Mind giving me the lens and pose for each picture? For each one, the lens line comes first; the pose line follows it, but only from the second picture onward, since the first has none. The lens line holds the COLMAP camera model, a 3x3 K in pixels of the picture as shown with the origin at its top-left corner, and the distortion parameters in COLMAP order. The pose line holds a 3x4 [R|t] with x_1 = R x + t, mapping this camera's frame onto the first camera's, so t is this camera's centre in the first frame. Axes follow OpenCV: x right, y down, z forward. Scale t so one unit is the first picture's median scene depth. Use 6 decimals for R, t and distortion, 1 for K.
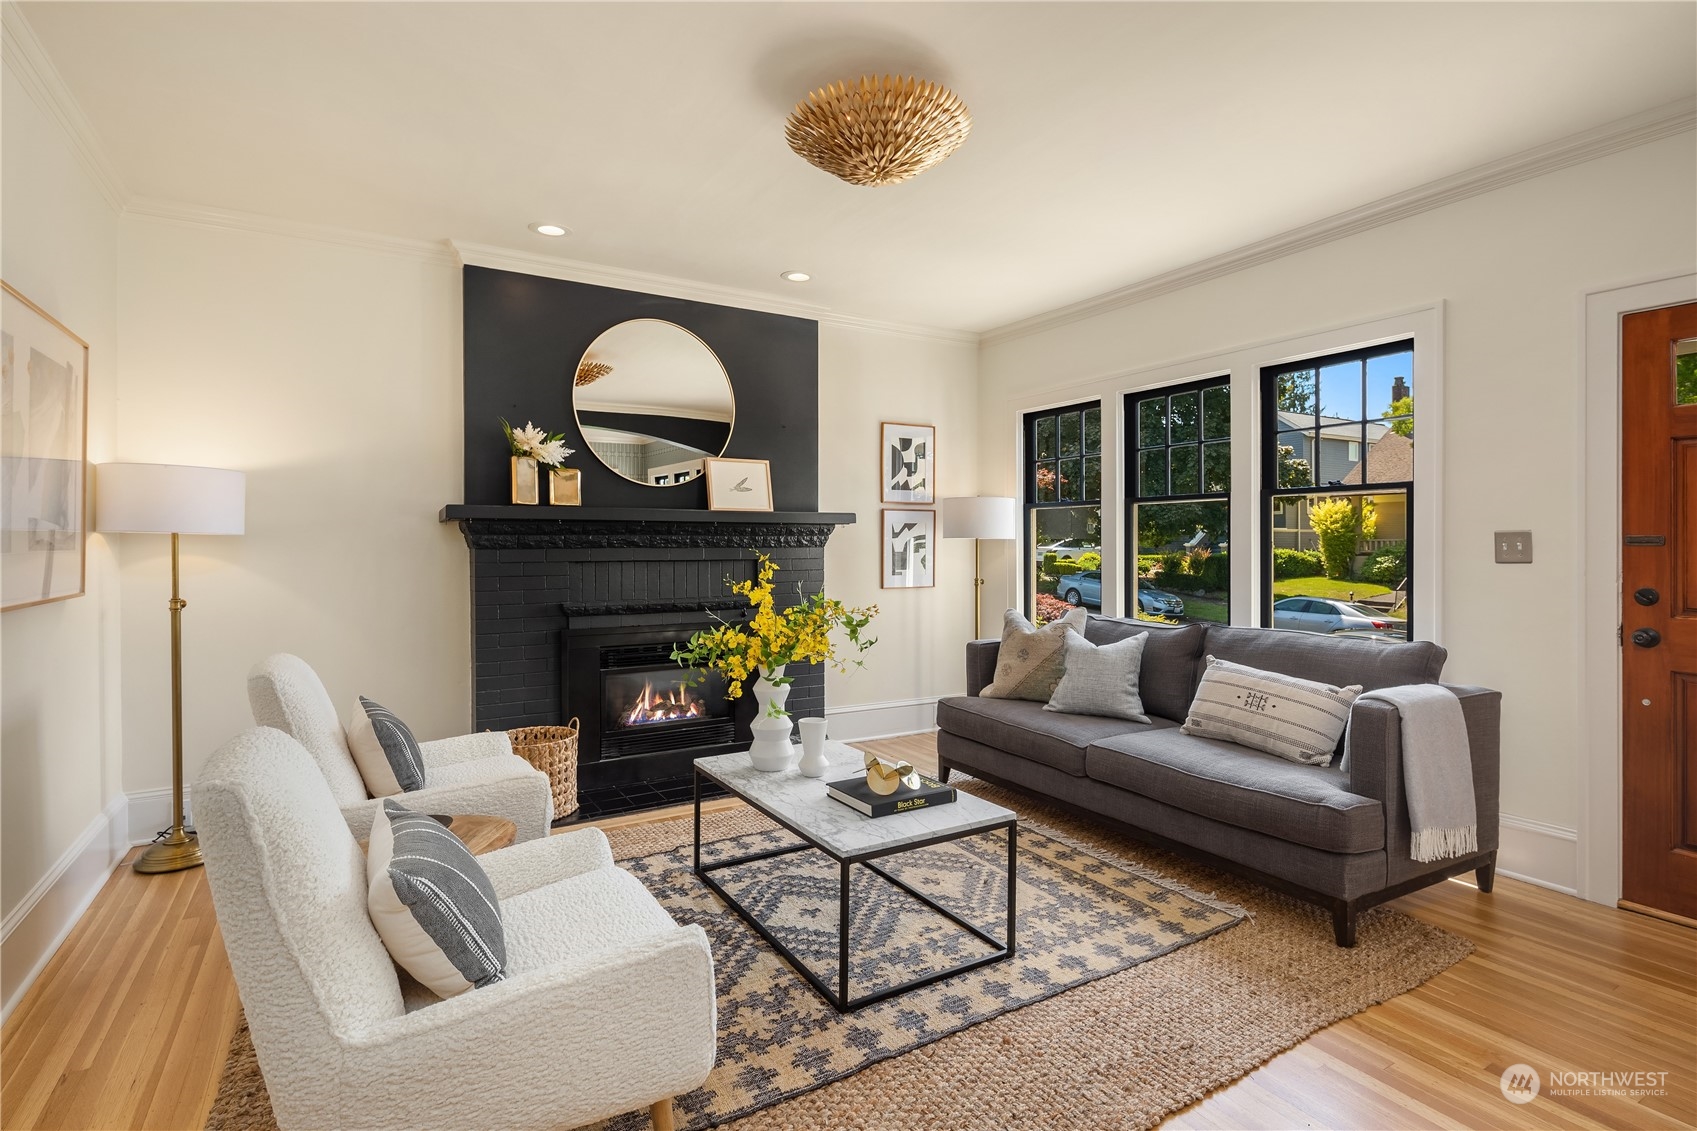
lens RADIAL K [[842.3, 0, 847.9], [0, 842.3, 532.1], [0, 0, 1]] dist [0.021231, -0.000125]
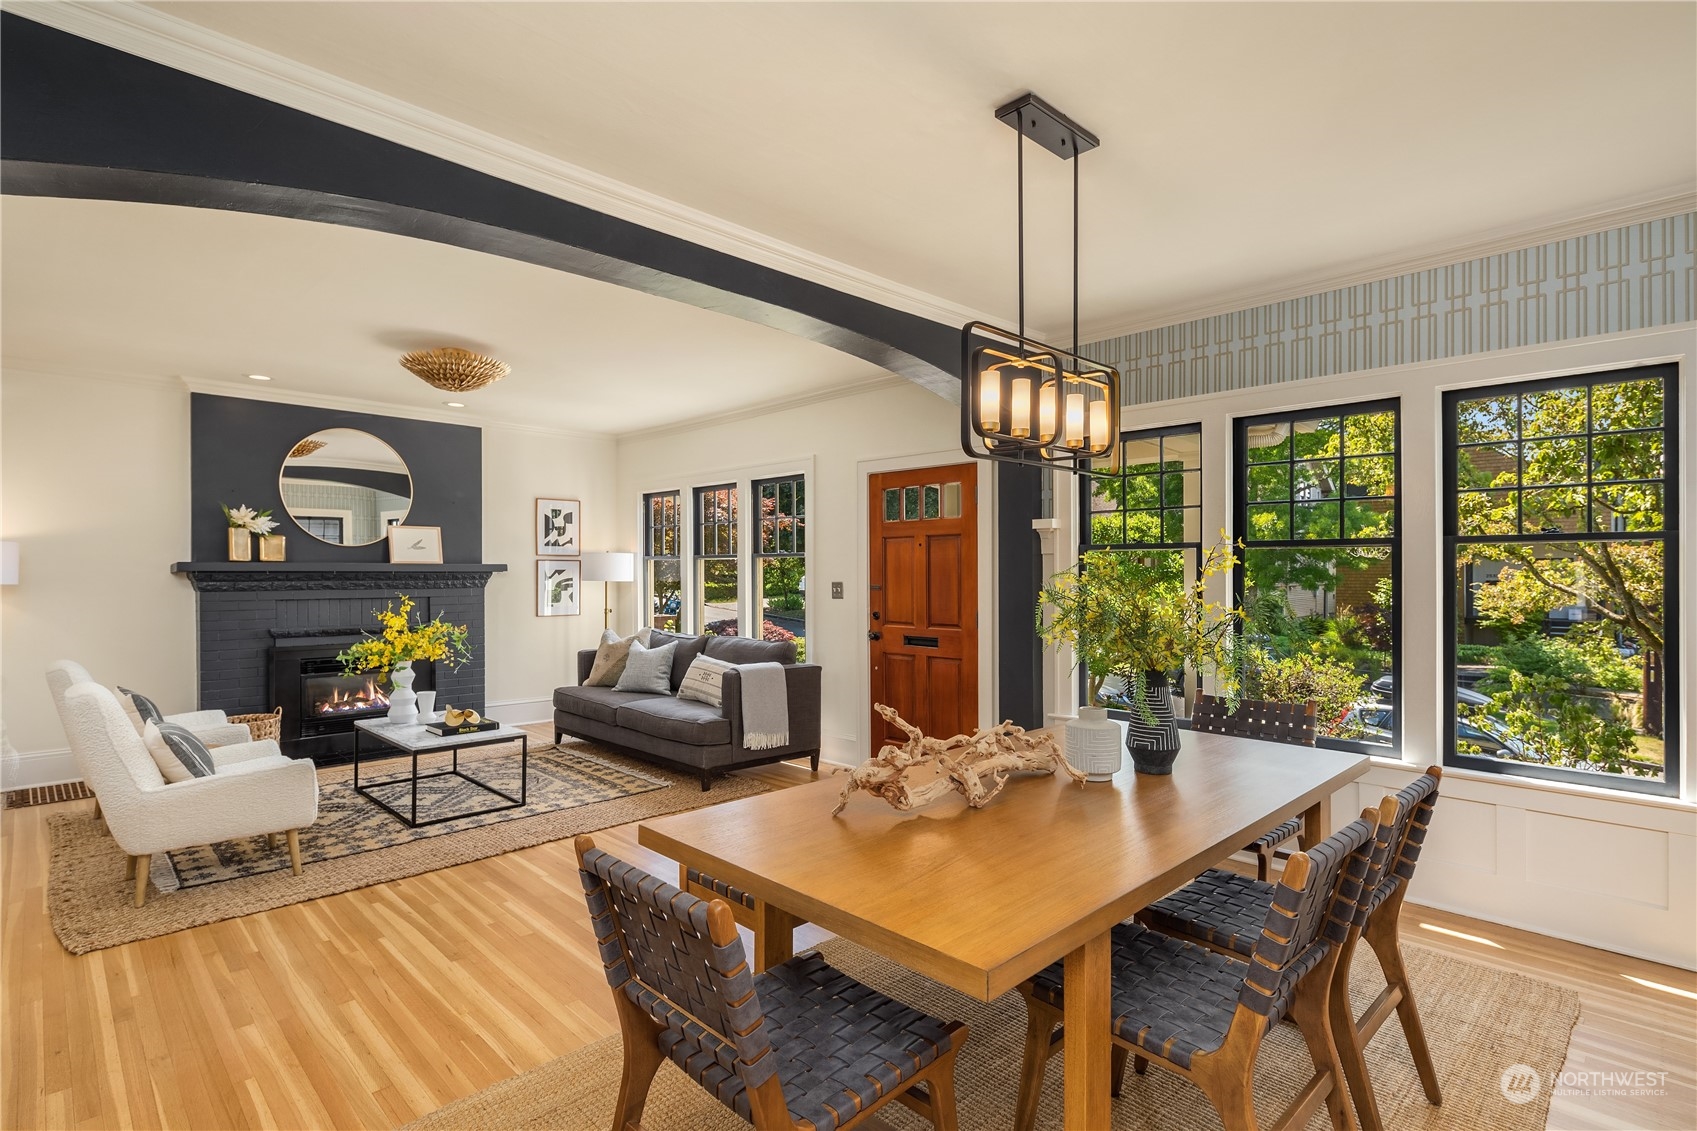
lens RADIAL K [[847.6, 0, 848.5], [0, 847.6, 565.5], [0, 0, 1]] dist [0.016183, -0.001070]
pose [[0.972965, 0.003490, 0.230928, 0.296818], [-0.004844, 0.999974, 0.005298, -0.037908], [-0.230903, -0.006274, 0.972956, -0.670286]]
